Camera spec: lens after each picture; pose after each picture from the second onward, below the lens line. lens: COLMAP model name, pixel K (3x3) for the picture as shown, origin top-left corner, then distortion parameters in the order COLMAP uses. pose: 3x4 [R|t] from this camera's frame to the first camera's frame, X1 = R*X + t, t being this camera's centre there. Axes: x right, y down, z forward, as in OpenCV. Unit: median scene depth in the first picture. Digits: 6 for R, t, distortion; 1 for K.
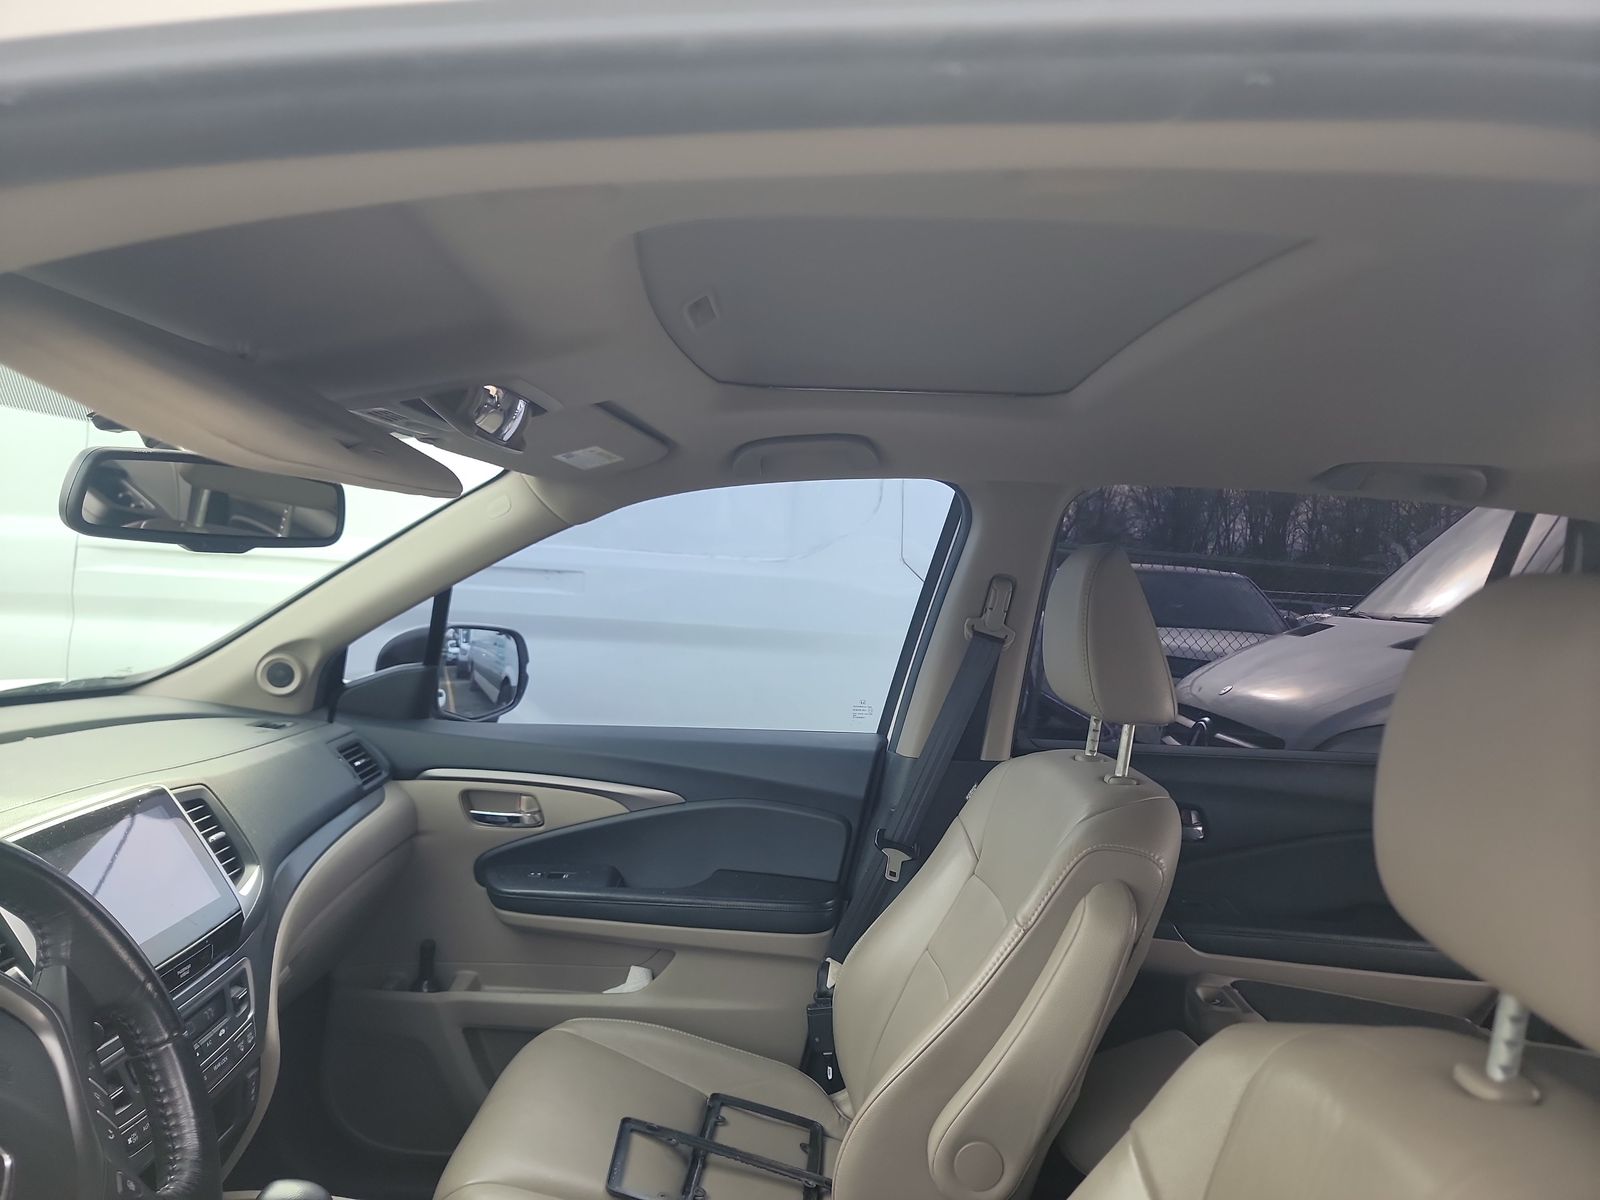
lens RADIAL K [[1105.1, 0, 800.1], [0, 1105.1, 622.2], [0, 0, 1]] dist [0.044518, -0.035129]
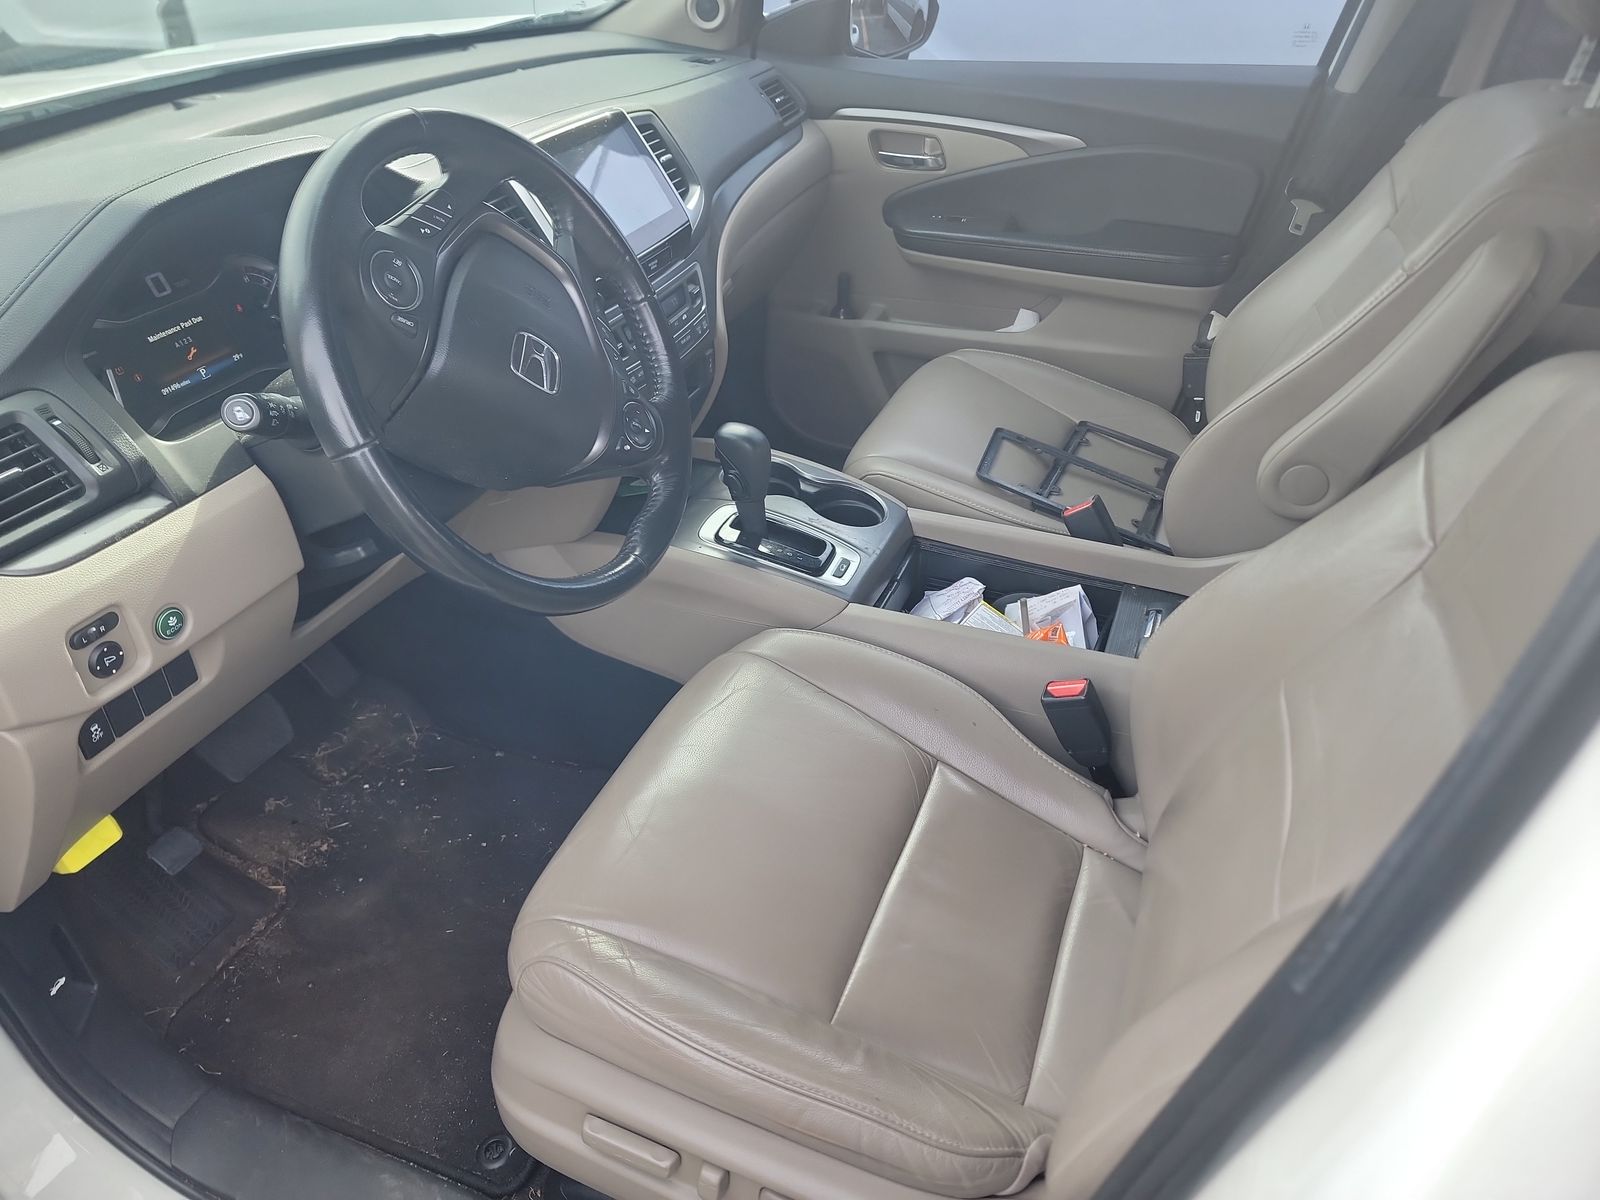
lens RADIAL K [[1105.1, 0, 800.1], [0, 1105.1, 622.2], [0, 0, 1]] dist [0.044518, -0.035129]
pose [[0.929944, 0.153831, -0.333977, 0.065762], [0.039930, 0.860664, 0.507606, 0.015334], [0.365527, -0.485381, 0.794226, -0.104008]]
